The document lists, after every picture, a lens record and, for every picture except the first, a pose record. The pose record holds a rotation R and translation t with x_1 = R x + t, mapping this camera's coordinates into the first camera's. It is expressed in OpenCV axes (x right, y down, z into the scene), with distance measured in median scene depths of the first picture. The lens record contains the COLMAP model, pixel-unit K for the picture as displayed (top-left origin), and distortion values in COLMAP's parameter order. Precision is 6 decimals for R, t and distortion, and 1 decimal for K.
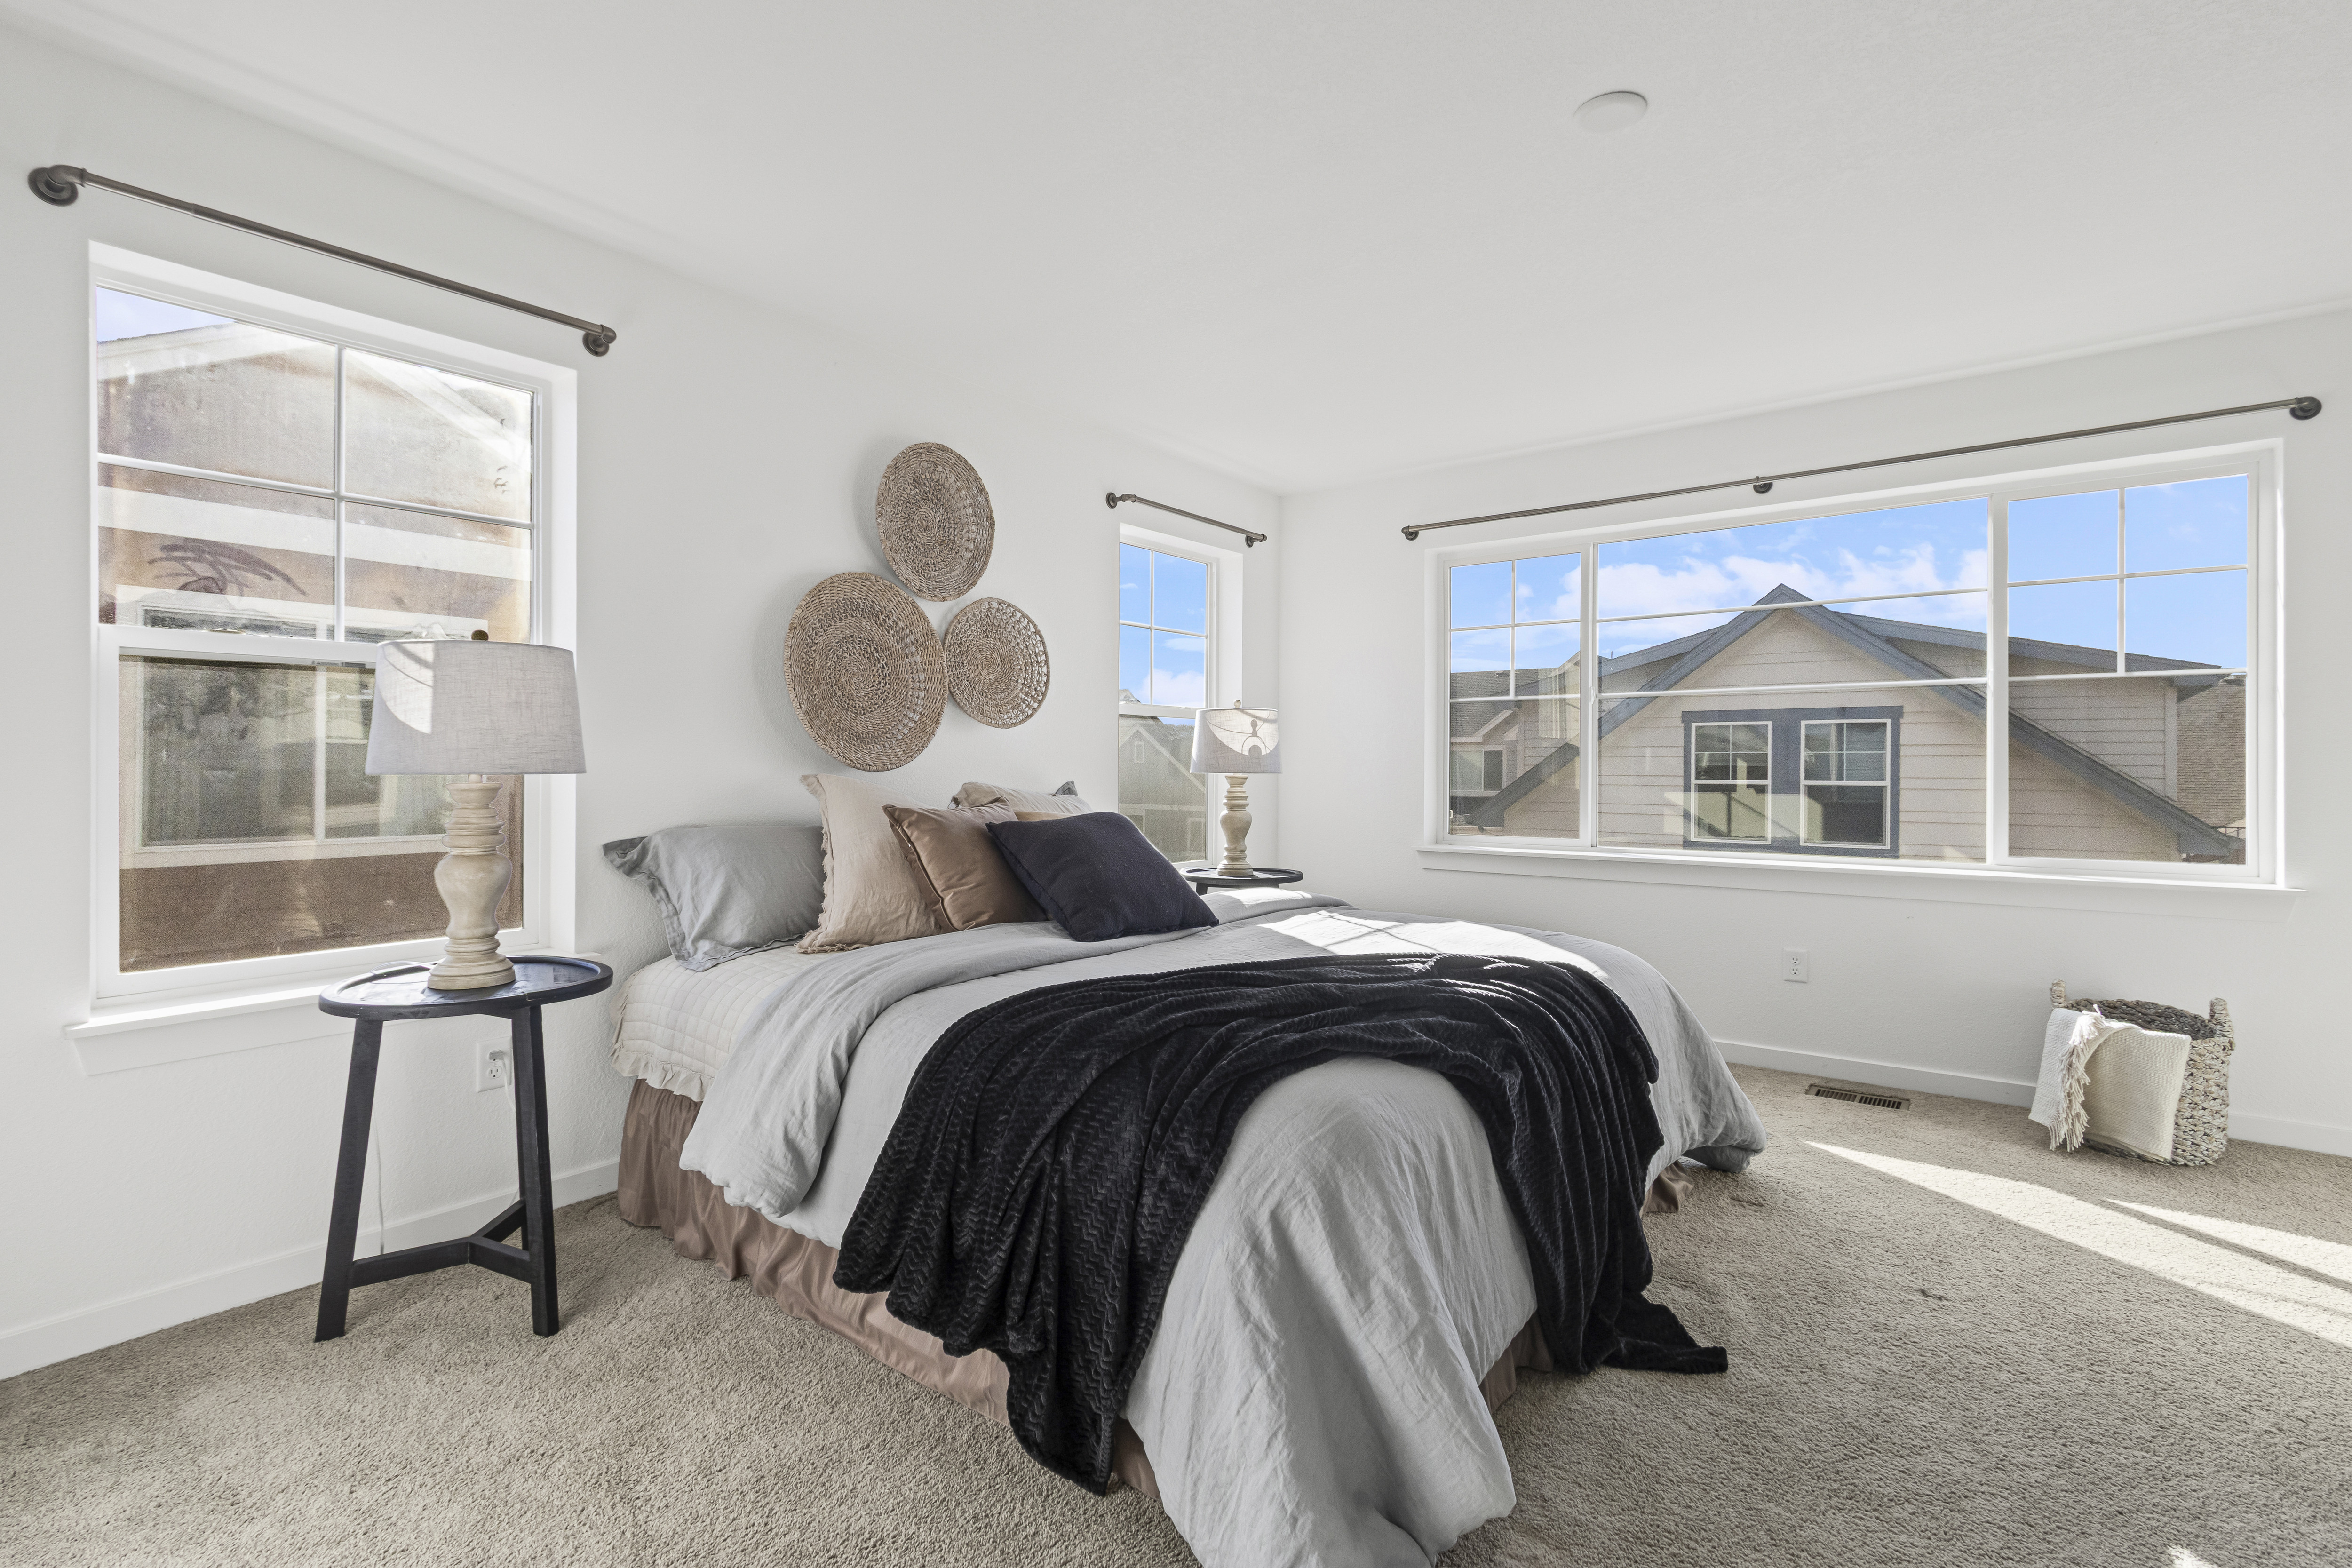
lens RADIAL K [[1103.9, 0, 1185.2], [0, 1103.9, 775.1], [0, 0, 1]] dist [0.002168, 0.000405]
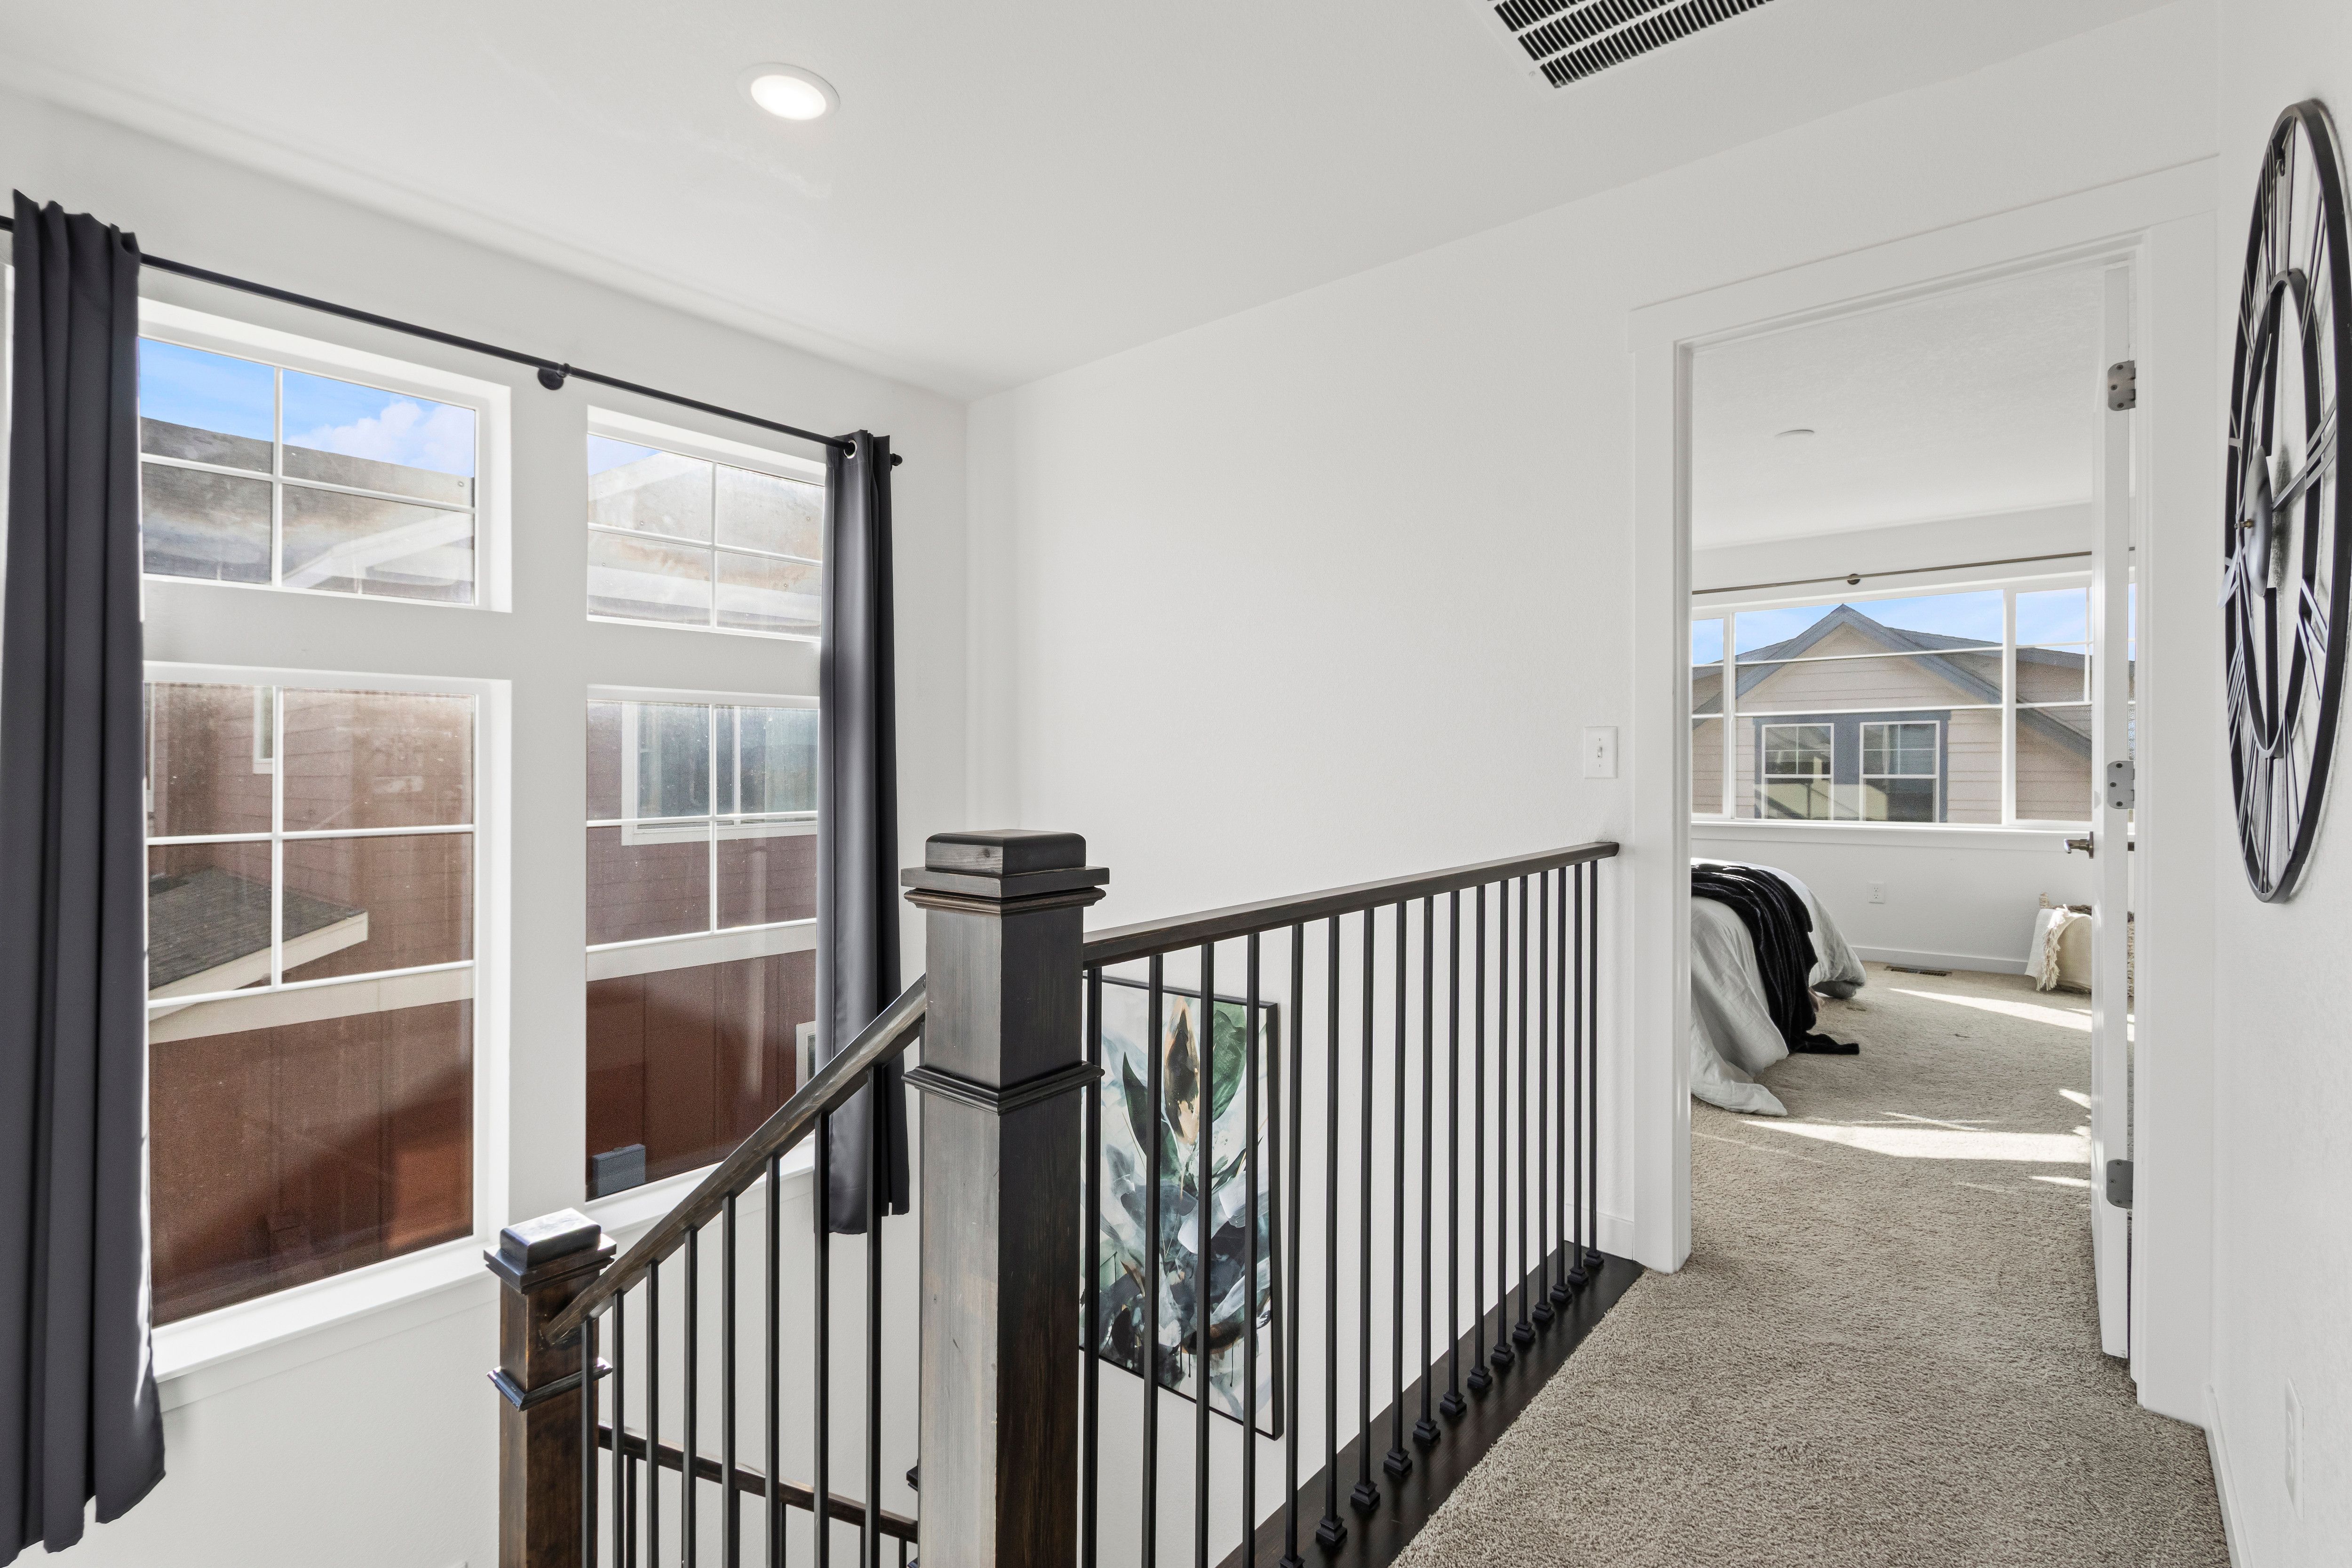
lens RADIAL K [[1103.9, 0, 1168.6], [0, 1103.9, 788.3], [0, 0, 1]] dist [0.002168, 0.000405]
pose [[0.999155, -0.006109, -0.040653, -0.307071], [0.006621, 0.999900, 0.012472, 0.001109], [0.040573, -0.012731, 0.999095, -0.480337]]
